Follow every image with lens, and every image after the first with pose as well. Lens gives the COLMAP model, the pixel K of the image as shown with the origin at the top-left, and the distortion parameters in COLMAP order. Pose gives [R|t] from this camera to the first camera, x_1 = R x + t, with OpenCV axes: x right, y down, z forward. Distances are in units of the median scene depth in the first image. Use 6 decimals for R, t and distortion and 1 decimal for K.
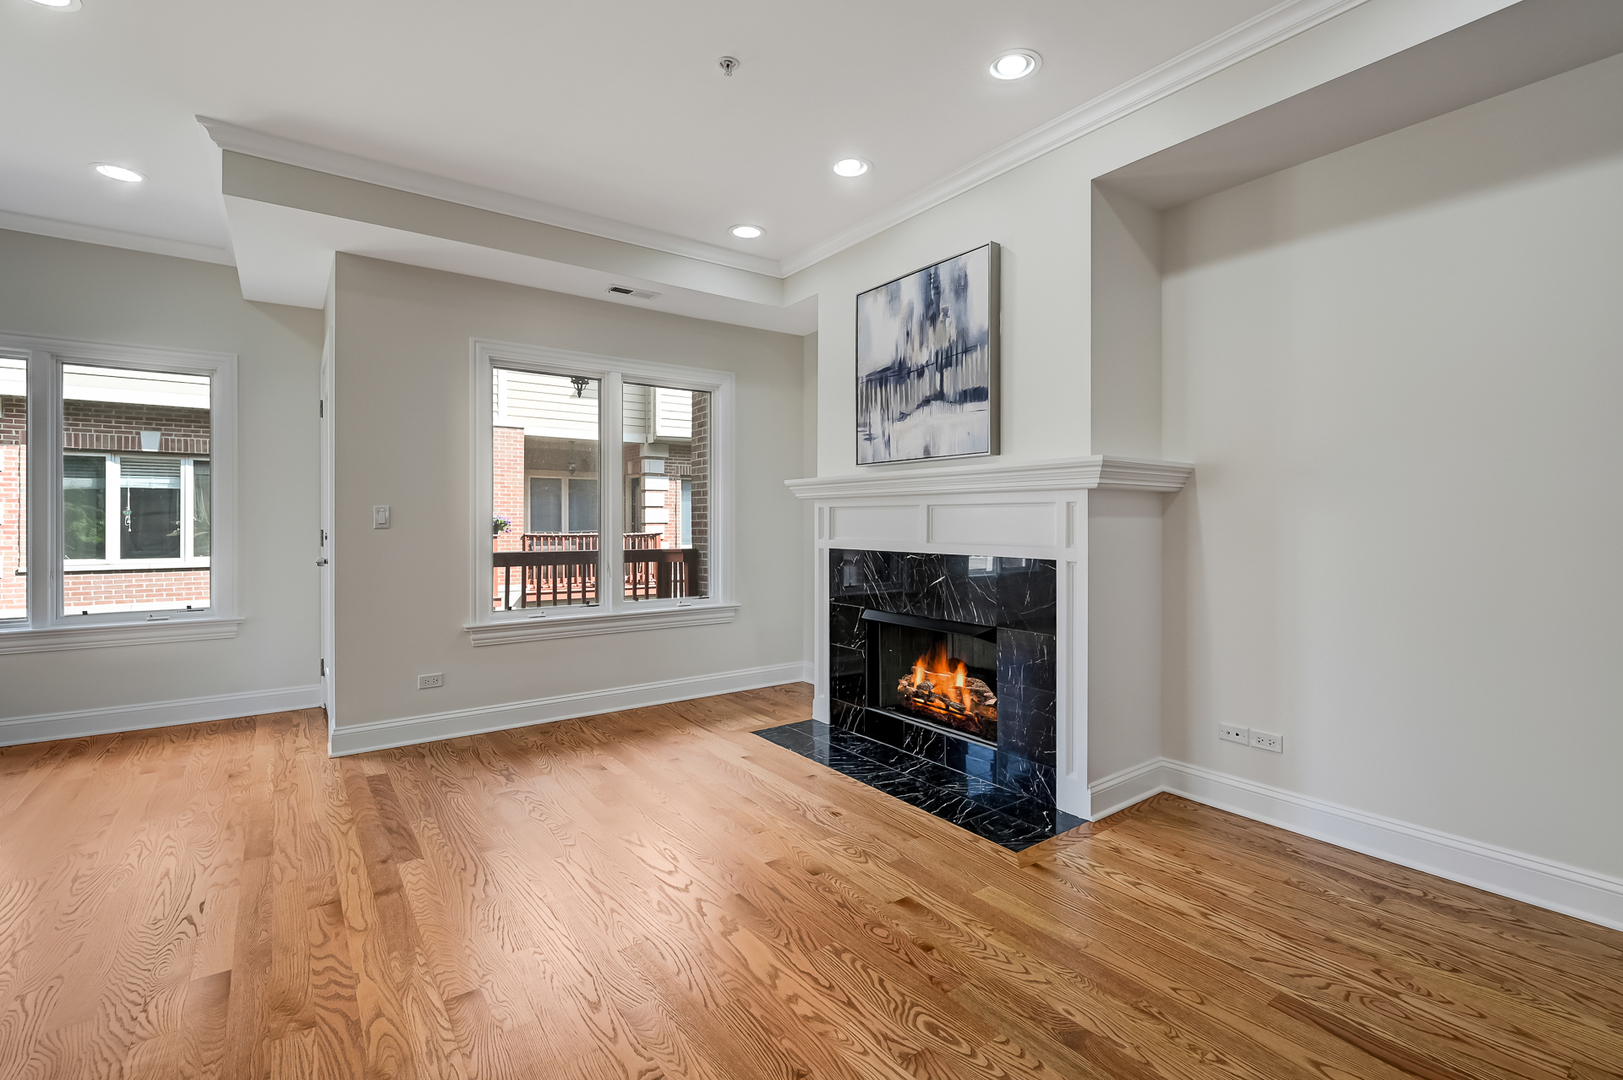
lens RADIAL K [[738.3, 0, 814.2], [0, 738.3, 516.9], [0, 0, 1]] dist [-0.005729, -0.000778]
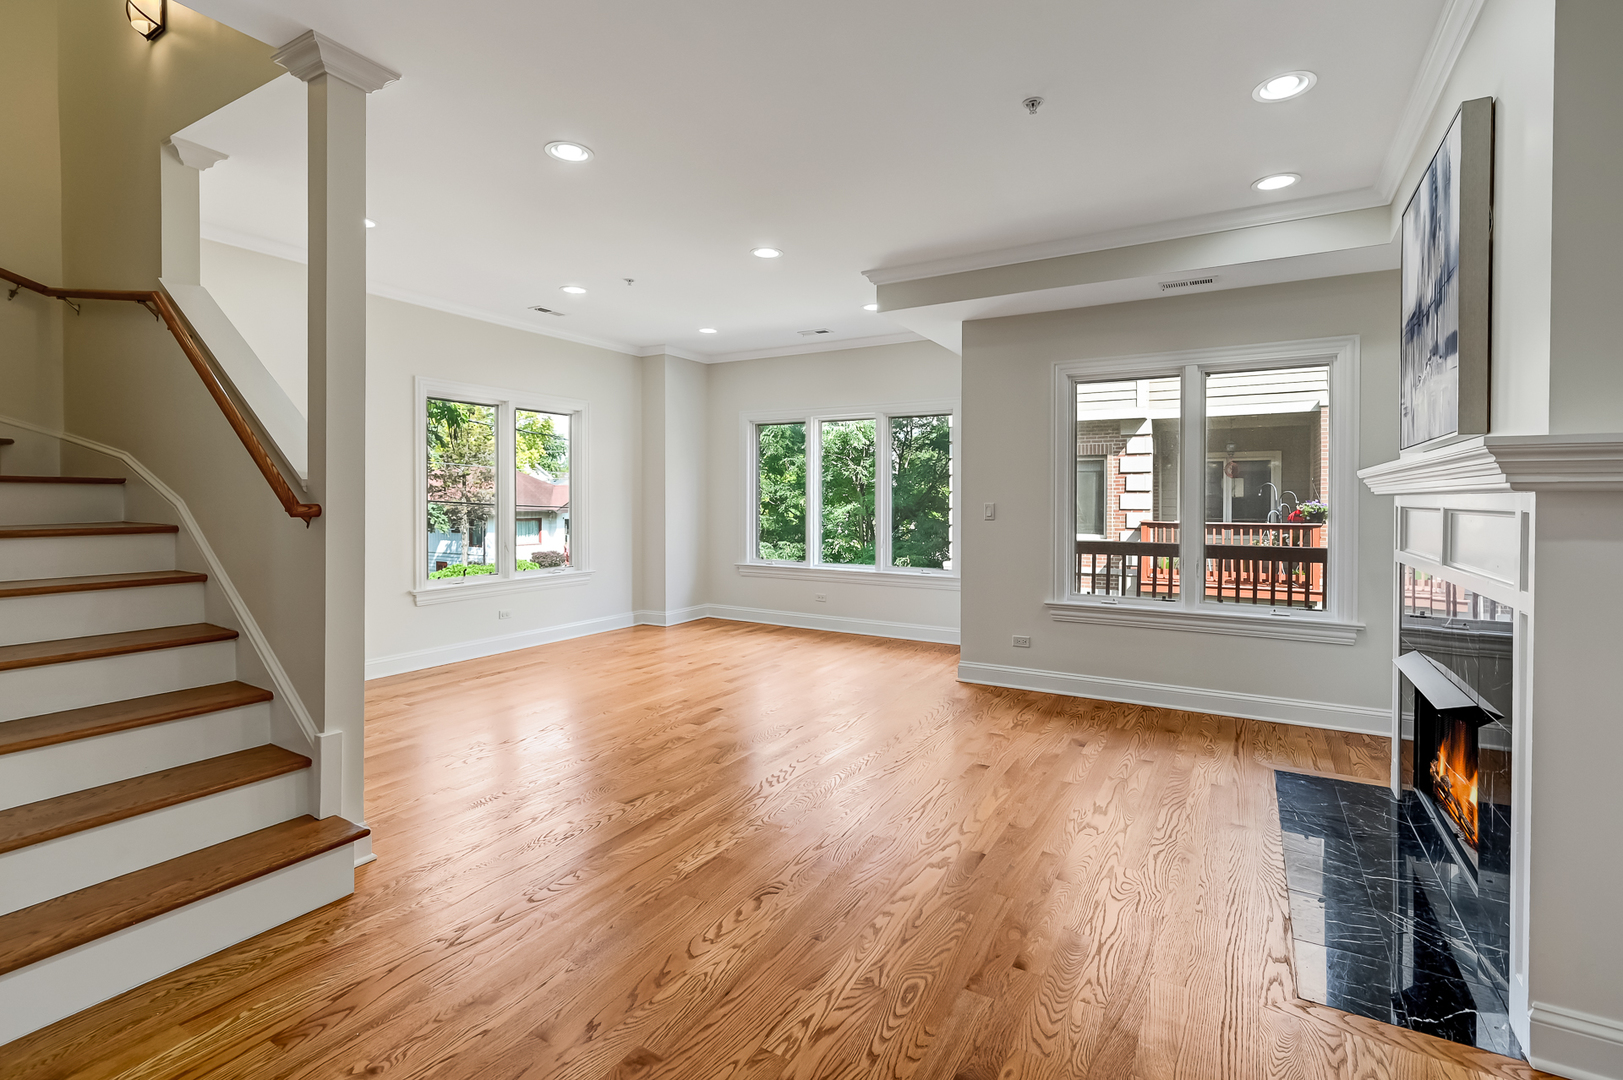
lens RADIAL K [[725.0, 0, 814.0], [0, 725.0, 504.4], [0, 0, 1]] dist [-0.000646, -0.000053]
pose [[0.394694, 0.007611, -0.918781, 0.530508], [0.000408, 0.999964, 0.008458, -0.025831], [0.918813, -0.003713, 0.394677, 0.204264]]
